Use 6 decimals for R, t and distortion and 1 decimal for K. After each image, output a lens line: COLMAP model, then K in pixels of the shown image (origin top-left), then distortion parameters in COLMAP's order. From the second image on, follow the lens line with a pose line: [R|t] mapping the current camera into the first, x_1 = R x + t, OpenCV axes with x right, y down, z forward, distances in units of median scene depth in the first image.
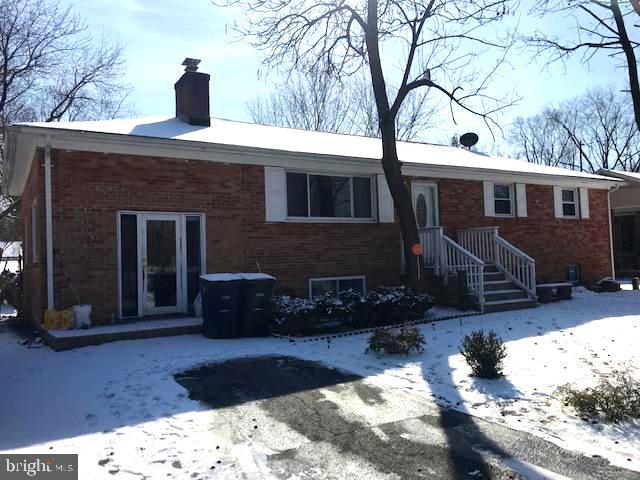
lens RADIAL K [[529.1, 0, 319.8], [0, 529.1, 241.1], [0, 0, 1]] dist [0.016127, 0.000143]
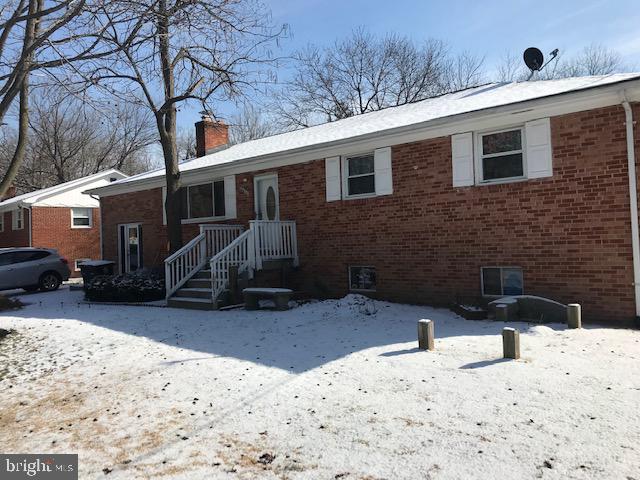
lens RADIAL K [[529.1, 0, 319.5], [0, 529.1, 237.6], [0, 0, 1]] dist [0.016127, 0.000143]
pose [[0.287708, 0.017278, -0.957562, 1.039504], [0.067055, 0.997020, 0.038137, -0.021510], [0.955368, -0.075182, 0.285692, 0.707797]]
